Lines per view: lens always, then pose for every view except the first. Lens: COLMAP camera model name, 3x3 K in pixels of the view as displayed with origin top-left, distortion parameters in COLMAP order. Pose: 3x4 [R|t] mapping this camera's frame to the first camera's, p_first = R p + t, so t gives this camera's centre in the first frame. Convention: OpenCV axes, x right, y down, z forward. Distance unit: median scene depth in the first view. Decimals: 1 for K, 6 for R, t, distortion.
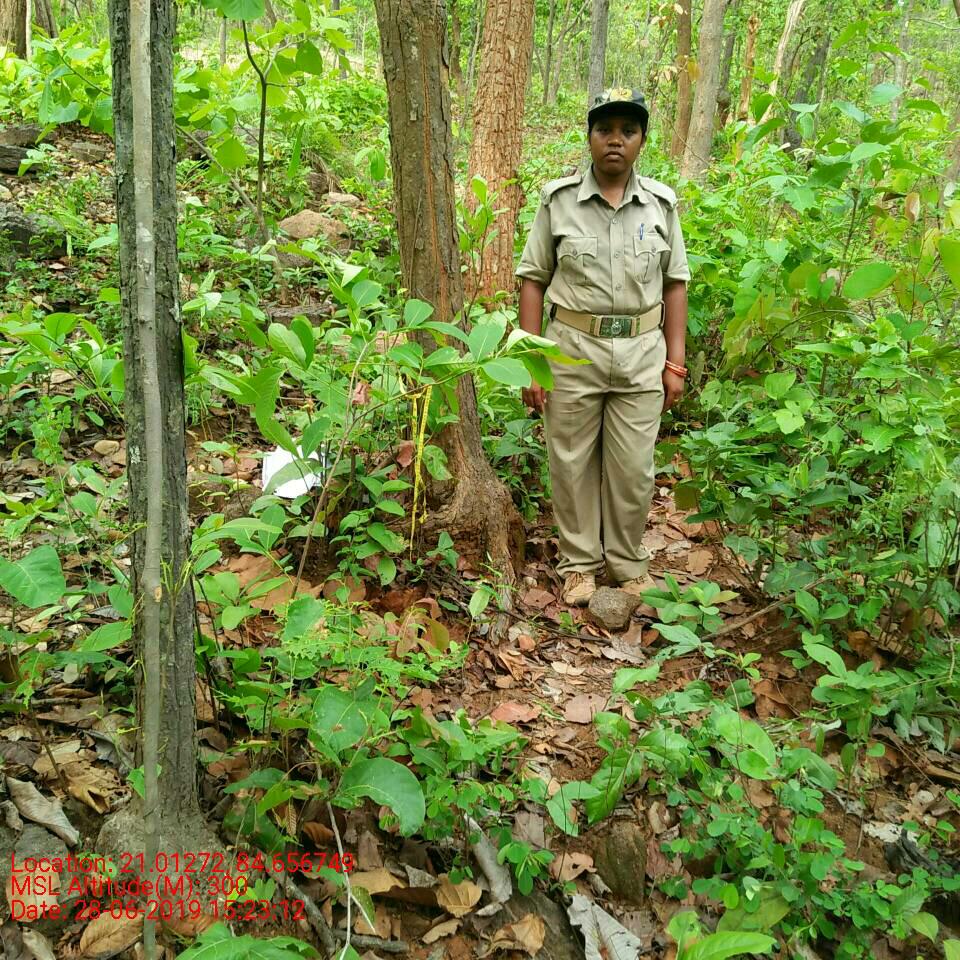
lens RADIAL K [[1024.8, 0, 482.8], [0, 1024.8, 470.5], [0, 0, 1]] dist [0.092313, -0.157942]
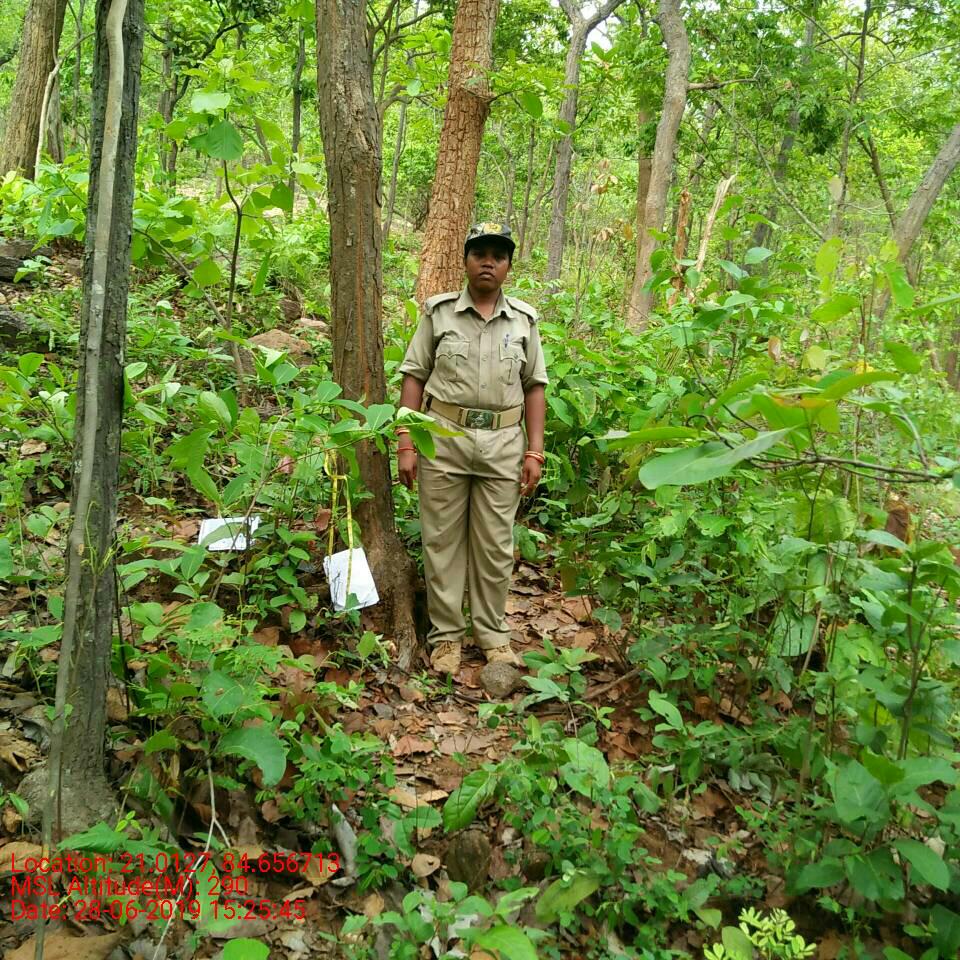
lens RADIAL K [[1010.2, 0, 480.0], [0, 1010.2, 480.0], [0, 0, 1]] dist [0.109822, -0.228898]
pose [[0.997870, 0.060411, 0.024635, 0.074366], [-0.056854, 0.990422, -0.125827, 0.075655], [-0.032000, 0.124158, 0.991746, -0.154507]]
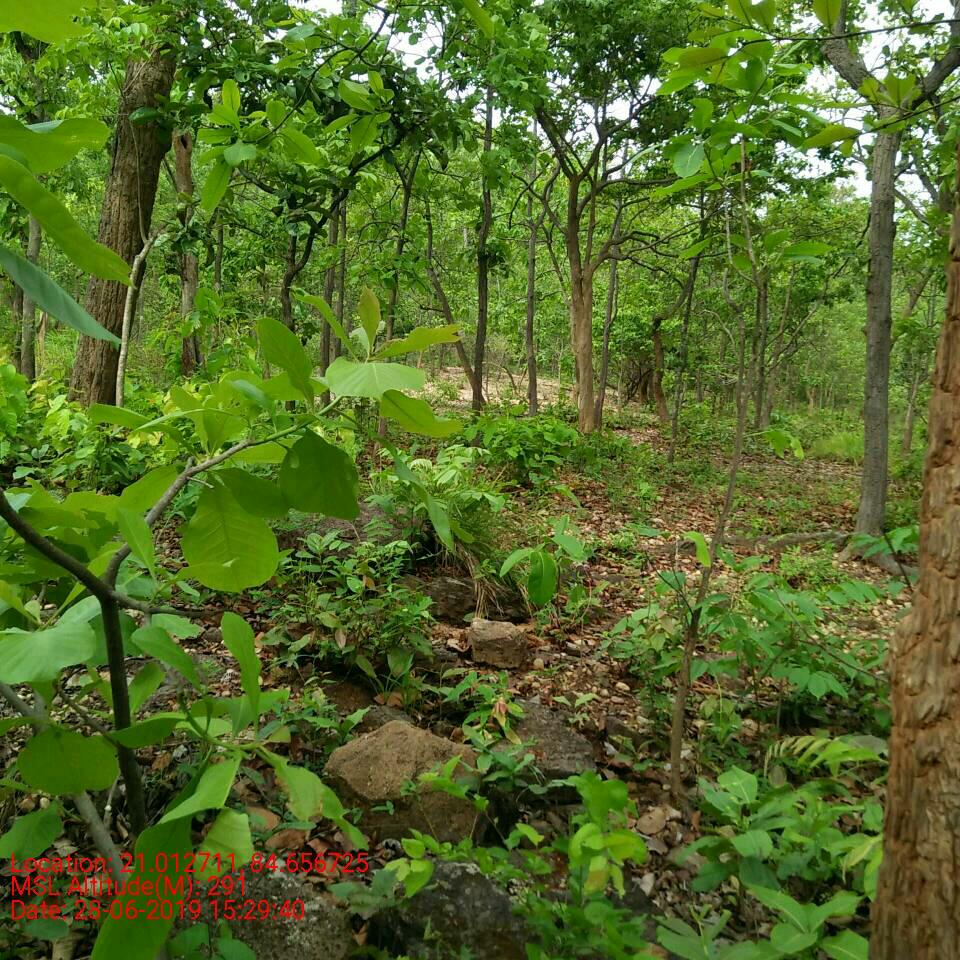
lens RADIAL K [[1024.8, 0, 482.8], [0, 1024.8, 470.5], [0, 0, 1]] dist [0.092313, -0.157942]
pose [[0.982662, -0.000326, -0.185403, -0.102157], [-0.052538, 0.958520, -0.280142, -0.567313], [0.177804, 0.285026, 0.941884, 1.279633]]
